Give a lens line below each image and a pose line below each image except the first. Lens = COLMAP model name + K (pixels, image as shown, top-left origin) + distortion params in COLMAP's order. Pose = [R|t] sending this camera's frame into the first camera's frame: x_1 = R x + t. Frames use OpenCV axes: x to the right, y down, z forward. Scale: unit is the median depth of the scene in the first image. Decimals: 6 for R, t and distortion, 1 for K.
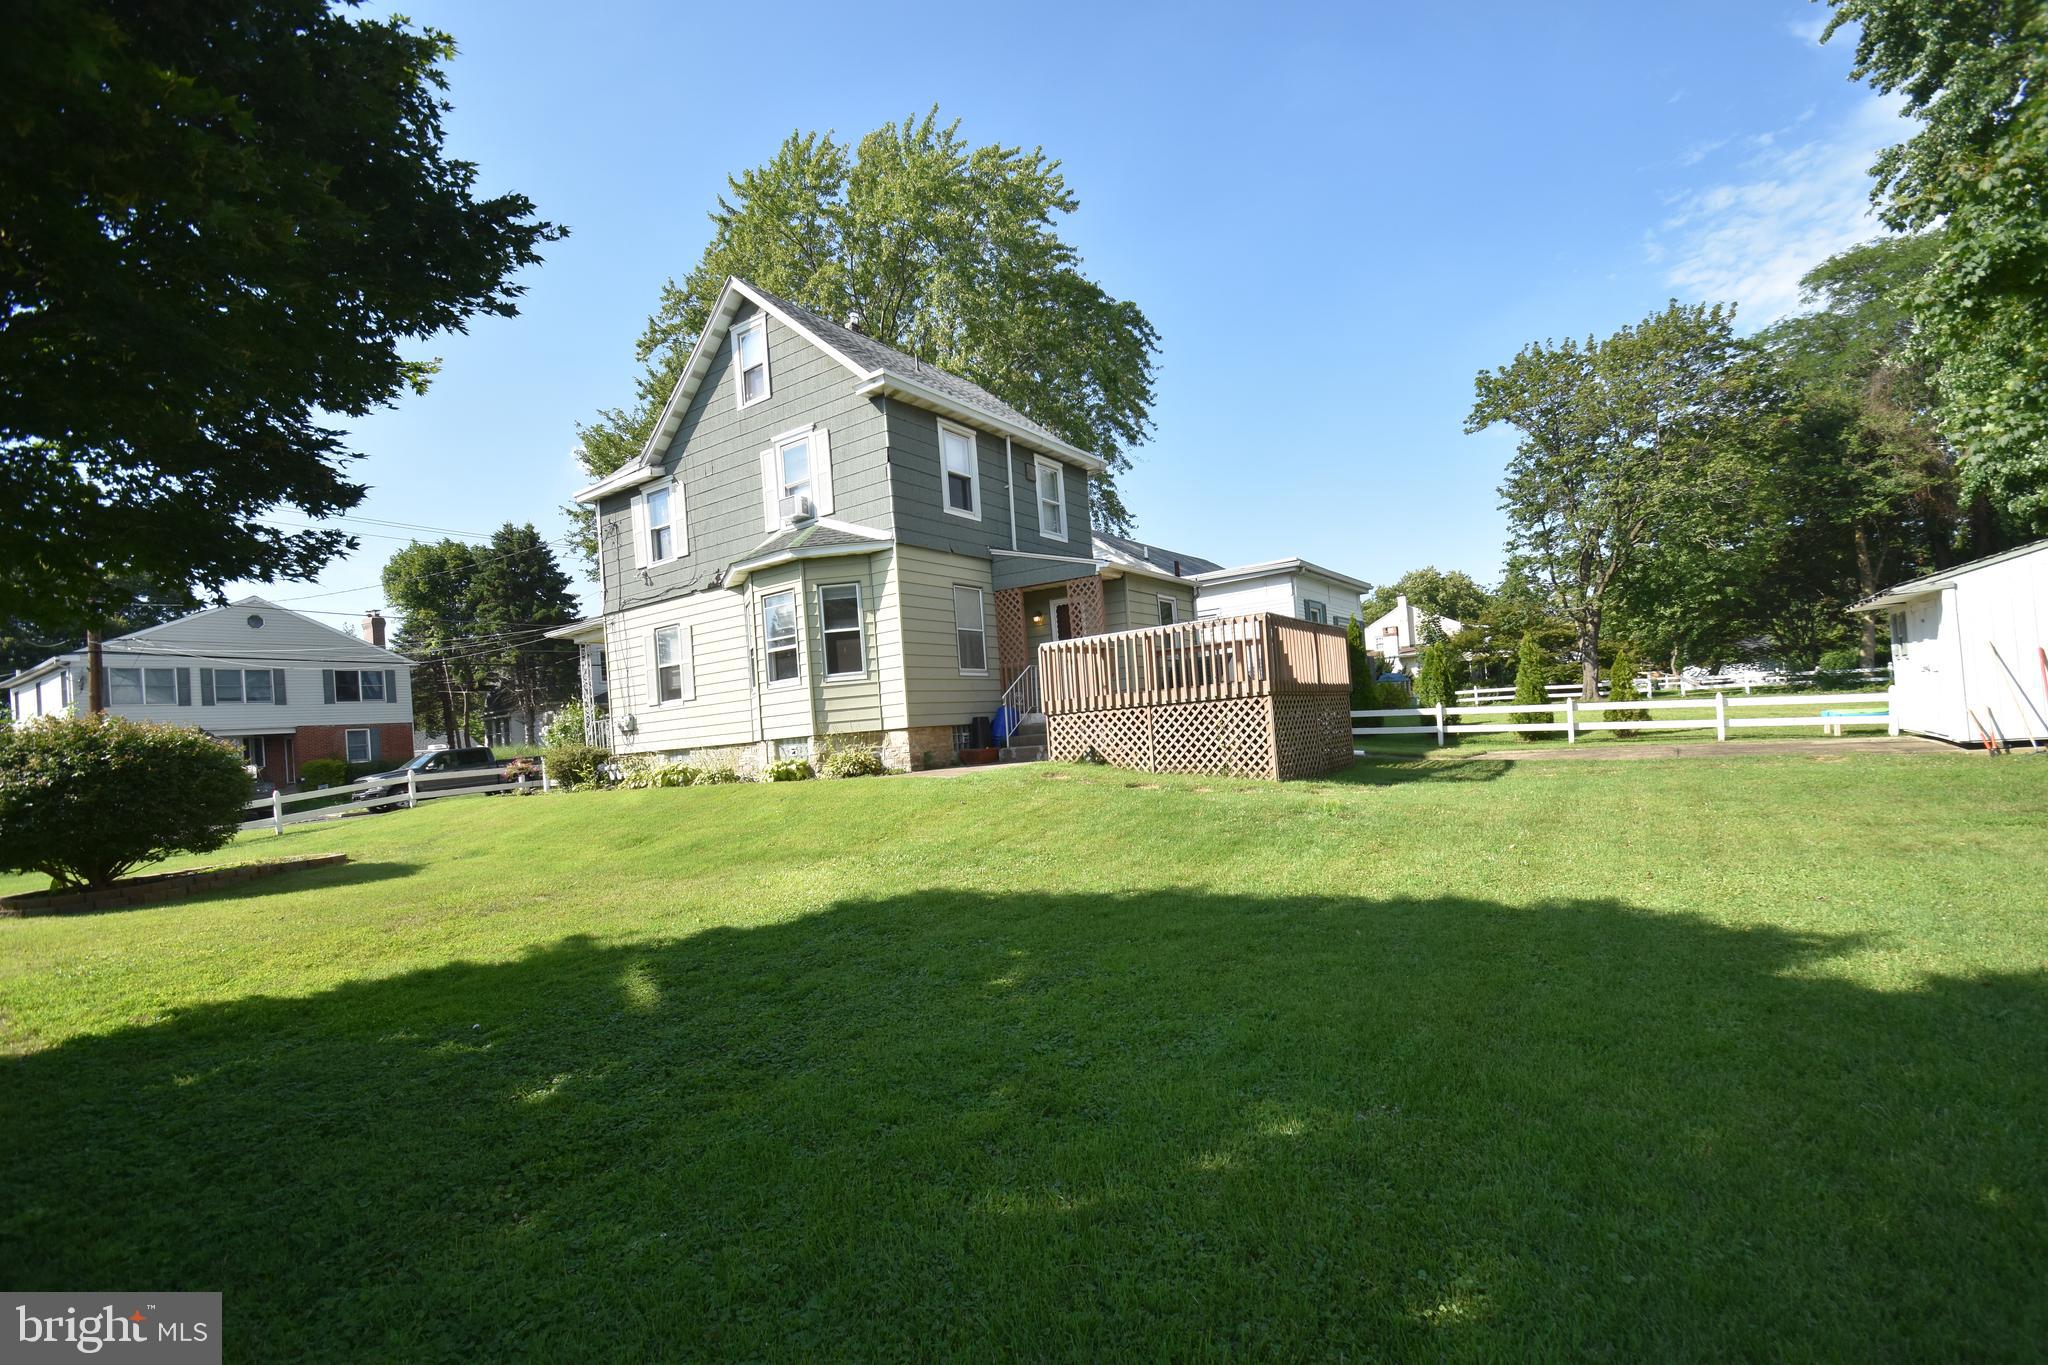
lens RADIAL K [[934.5, 0, 1024.0], [0, 934.5, 682.5], [0, 0, 1]] dist [-0.001025, -0.000585]
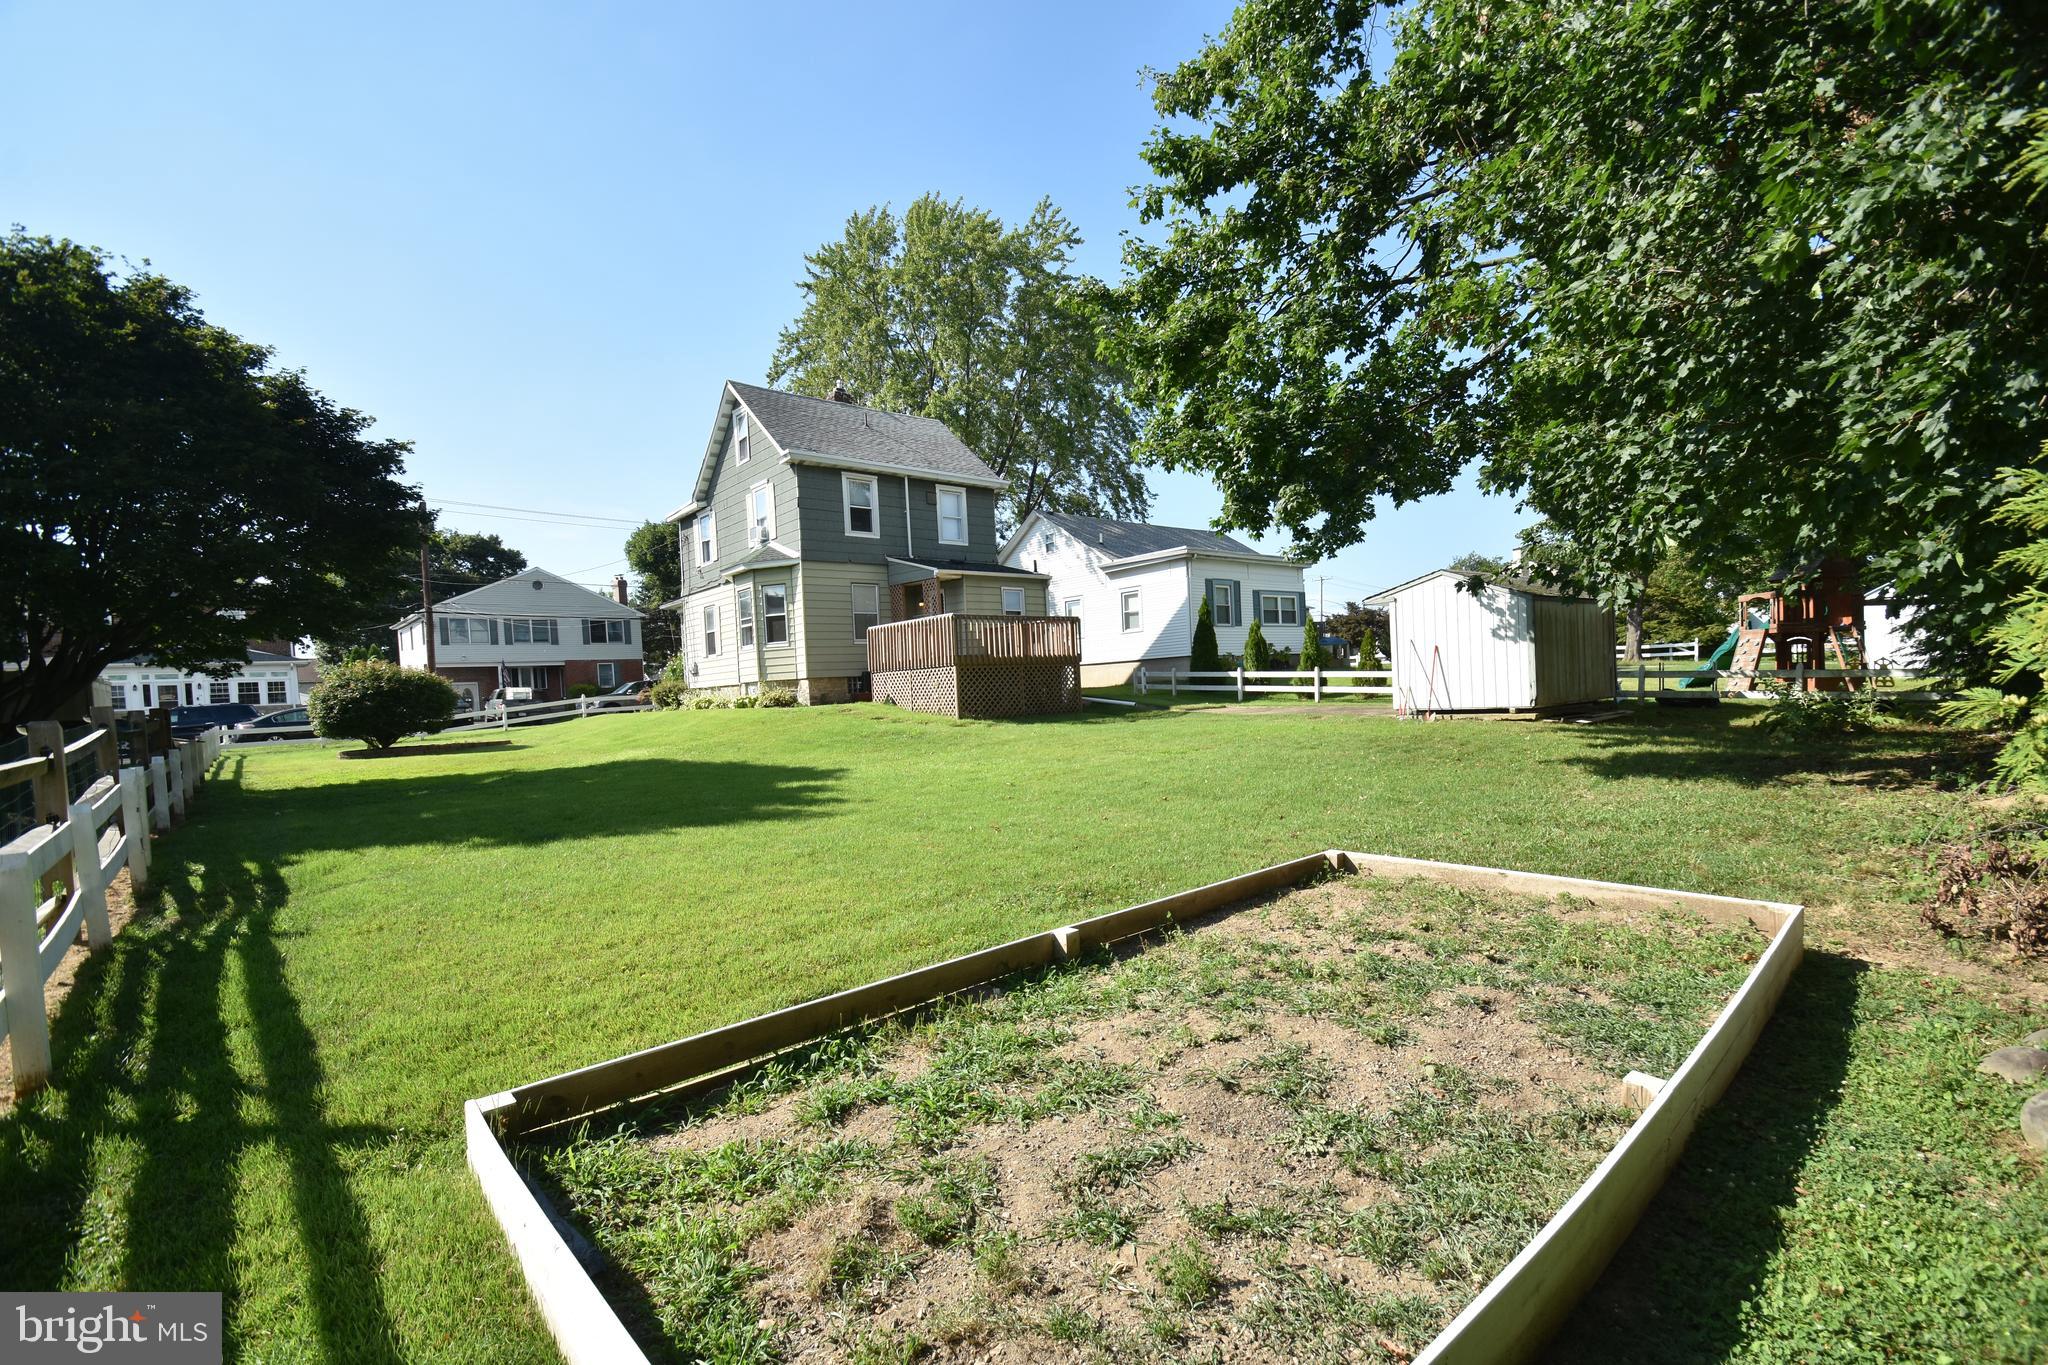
lens RADIAL K [[943.8, 0, 1024.0], [0, 943.8, 682.5], [0, 0, 1]] dist [0.014904, -0.000019]
pose [[0.961620, 0.028544, -0.272895, 0.570577], [-0.010646, 0.997707, 0.066843, -0.046881], [0.274177, -0.061373, 0.959719, -0.369361]]
